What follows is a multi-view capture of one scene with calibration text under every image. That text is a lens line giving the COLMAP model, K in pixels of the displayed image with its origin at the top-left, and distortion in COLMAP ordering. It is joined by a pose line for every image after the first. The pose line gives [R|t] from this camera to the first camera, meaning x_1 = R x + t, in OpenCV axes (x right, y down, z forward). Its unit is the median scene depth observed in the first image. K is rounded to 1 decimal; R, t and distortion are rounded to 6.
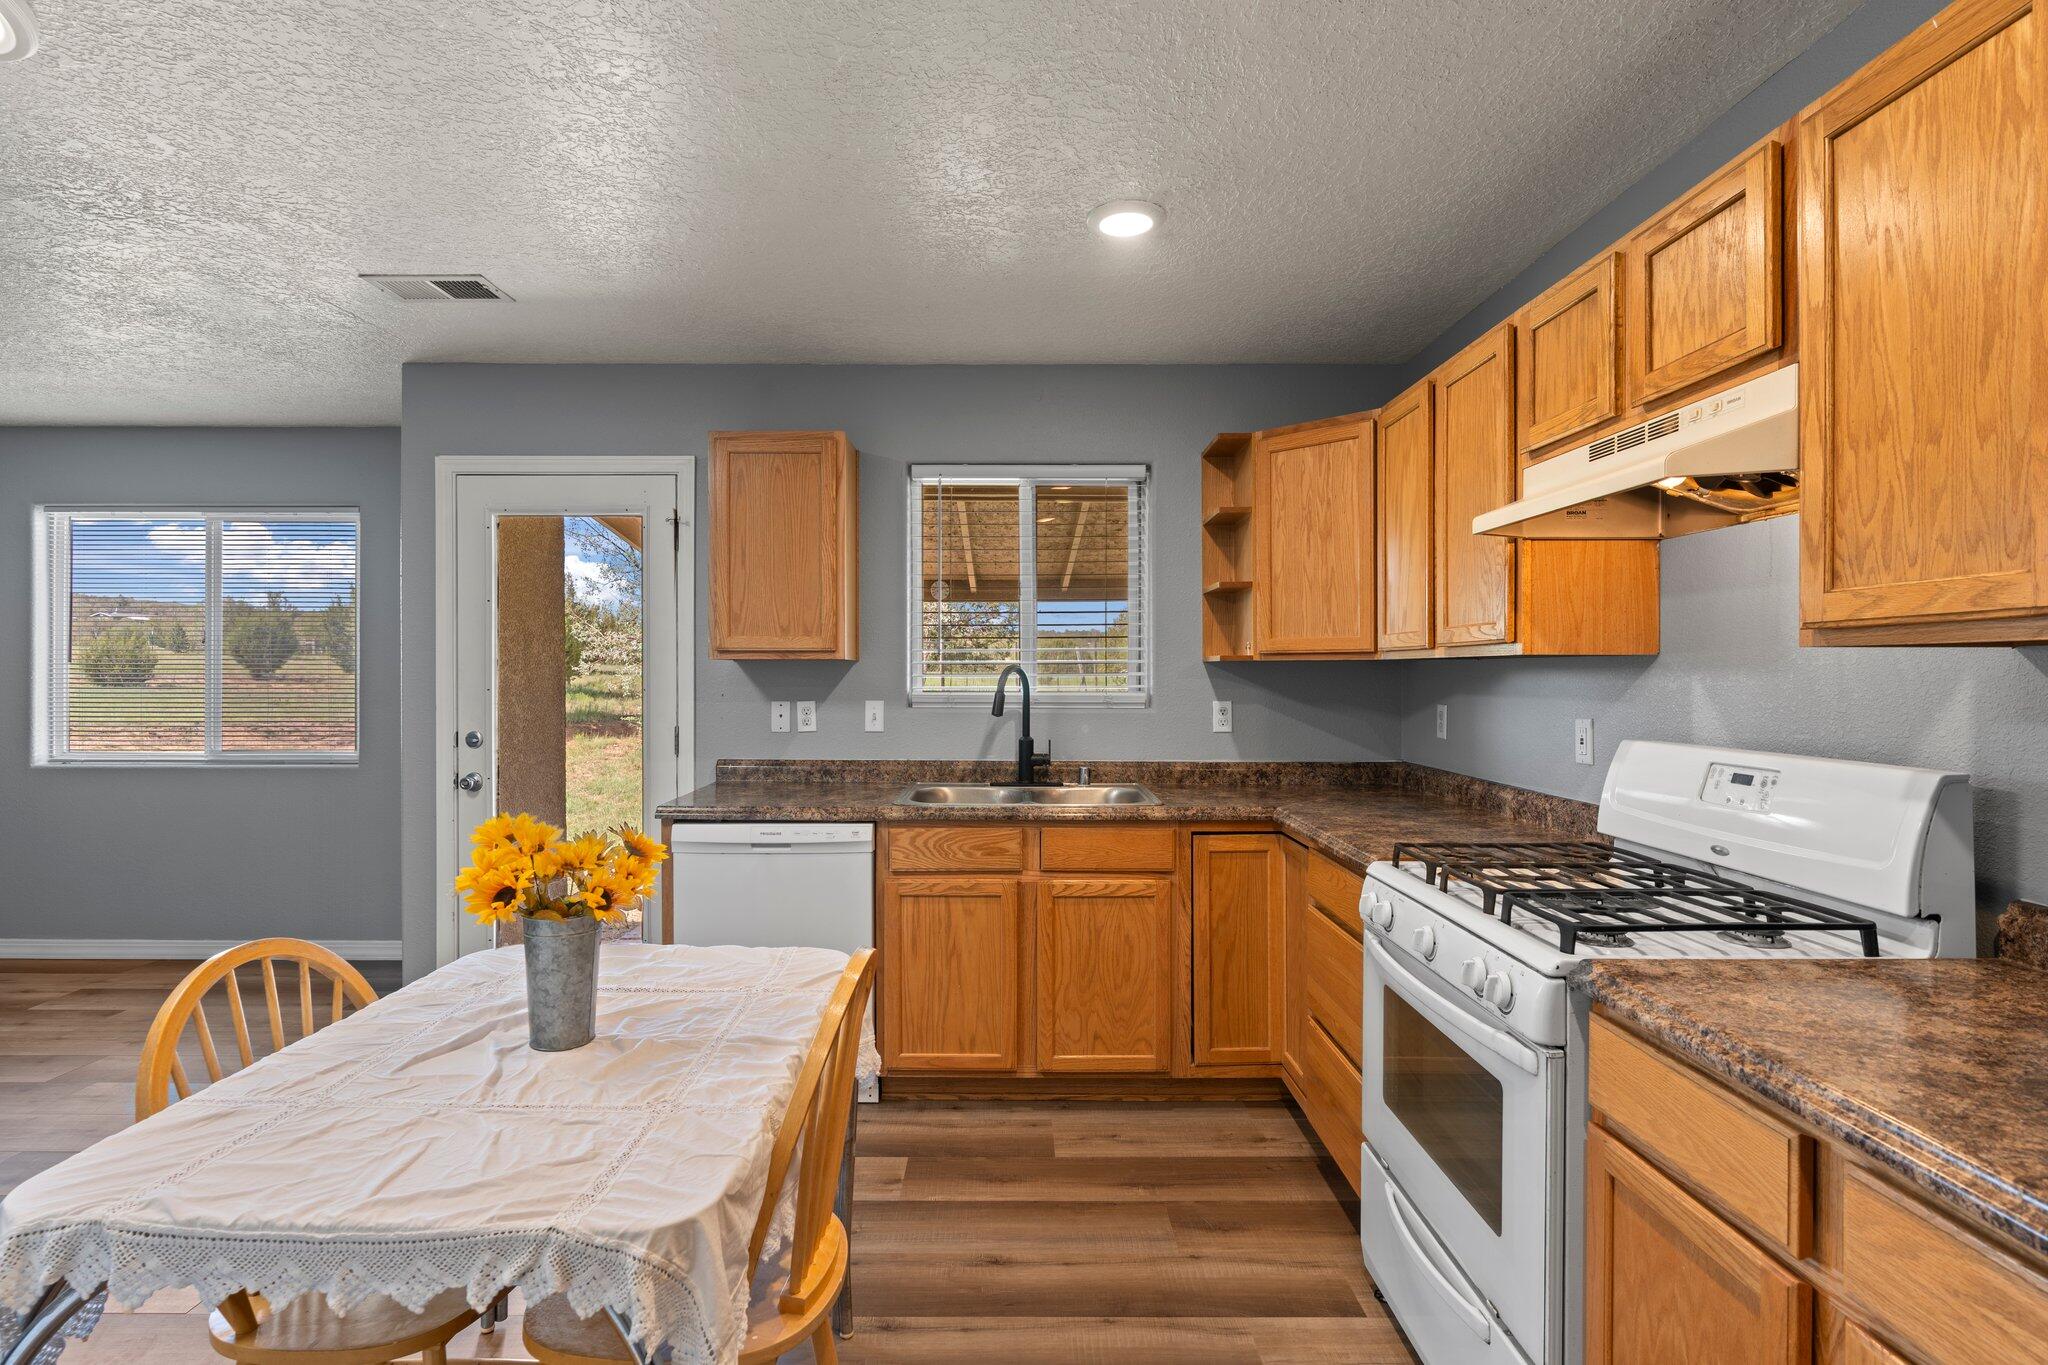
lens RADIAL K [[993.2, 0, 1011.6], [0, 993.2, 679.6], [0, 0, 1]] dist [-0.005438, 0.001869]
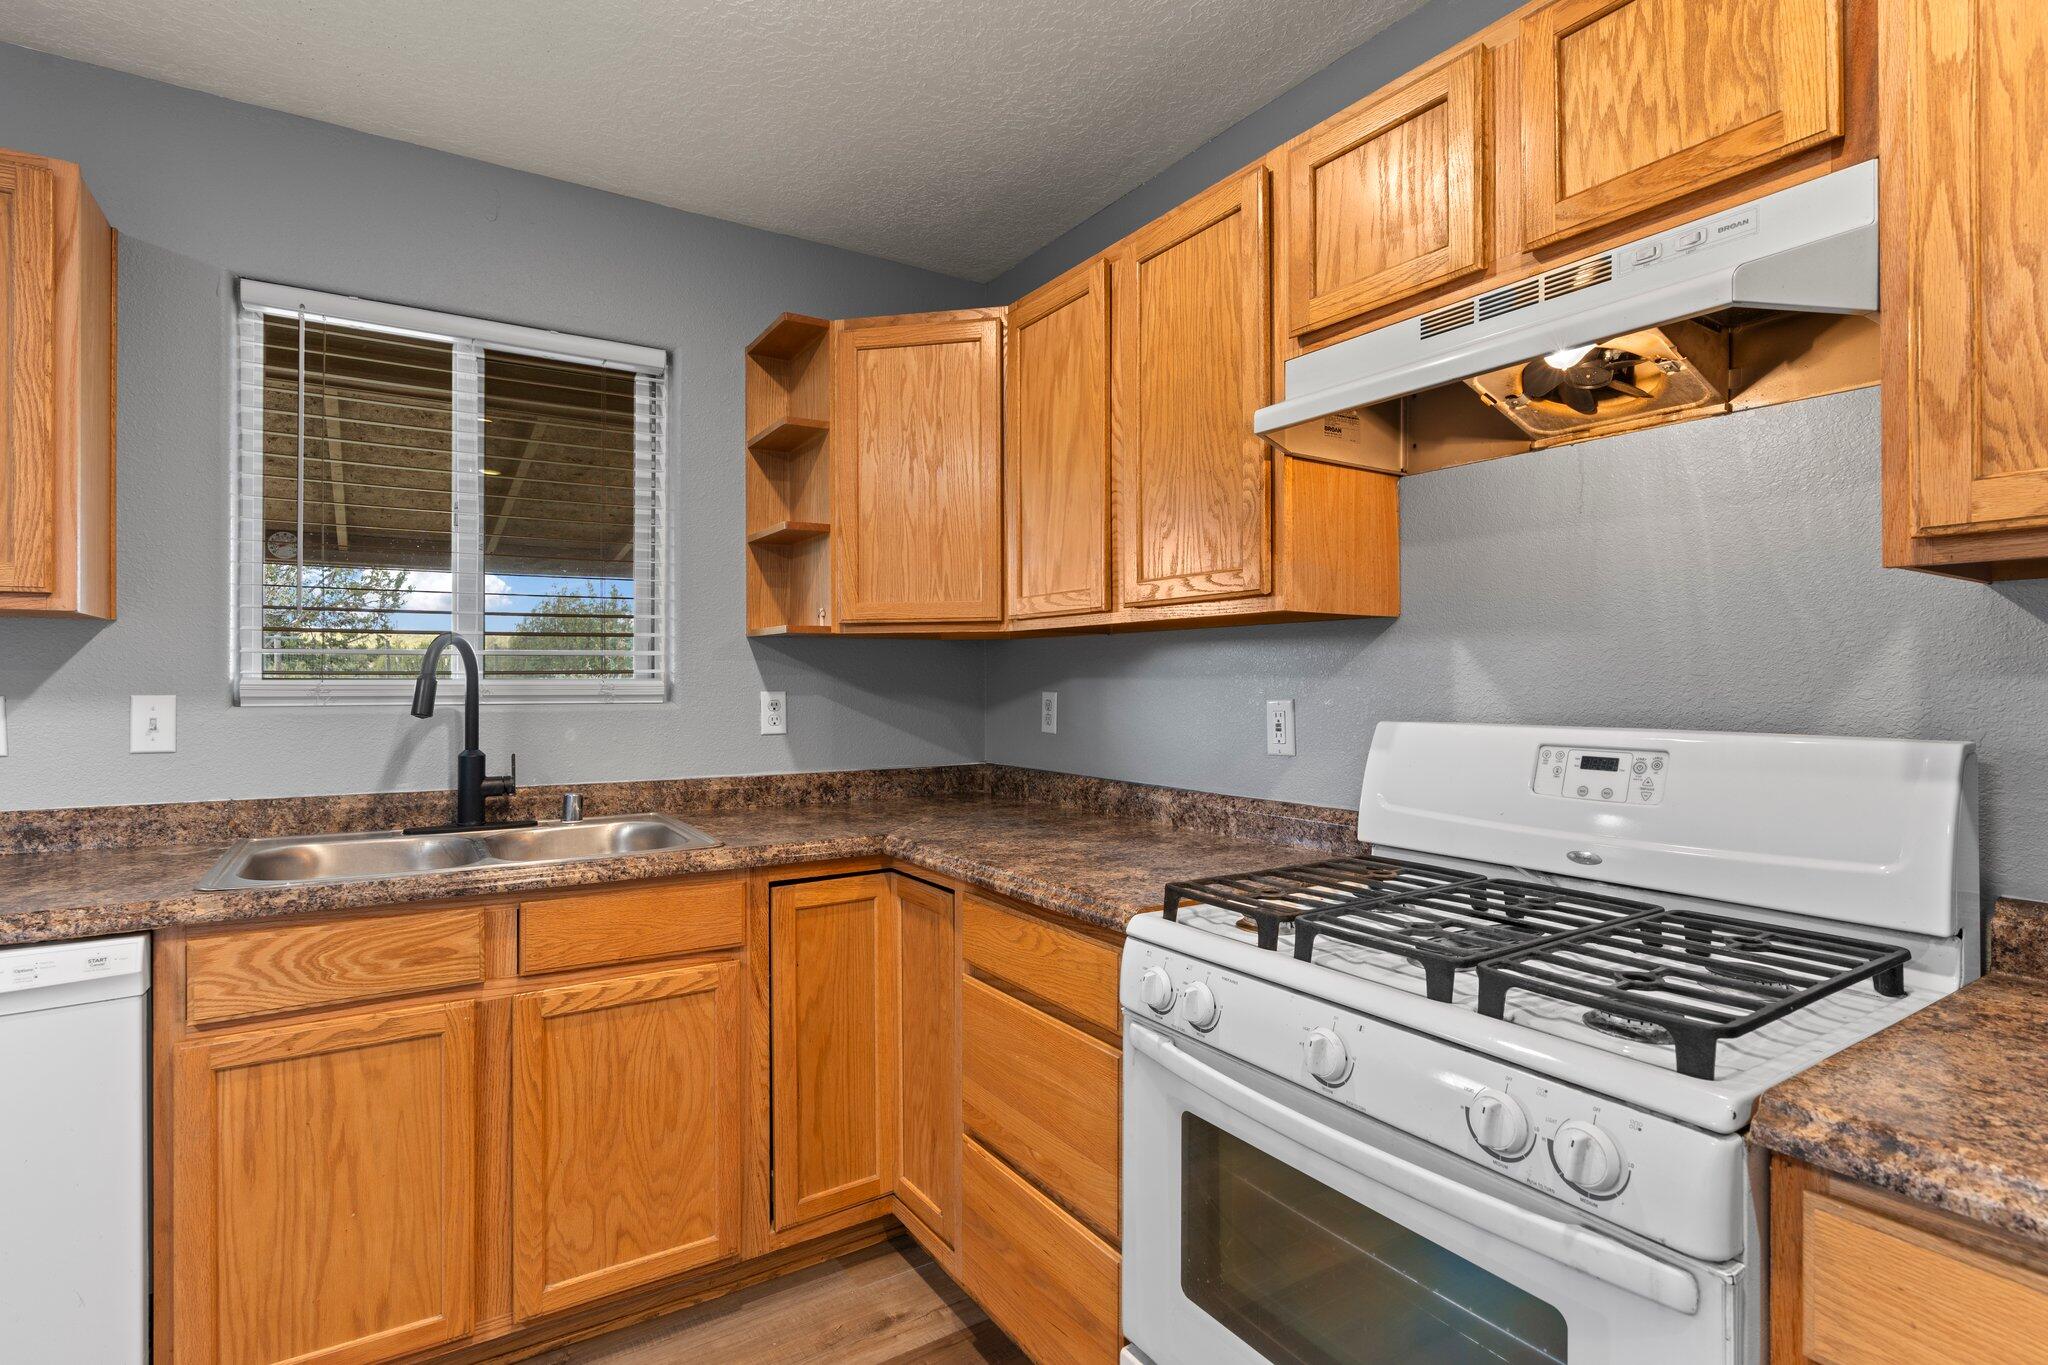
lens RADIAL K [[993.2, 0, 1010.9], [0, 993.2, 677.3], [0, 0, 1]] dist [-0.005438, 0.001869]
pose [[0.841716, 0.000823, 0.539920, -0.042770], [0.004536, 0.999953, -0.008596, 0.022050], [-0.539902, 0.009685, 0.841672, 0.350003]]
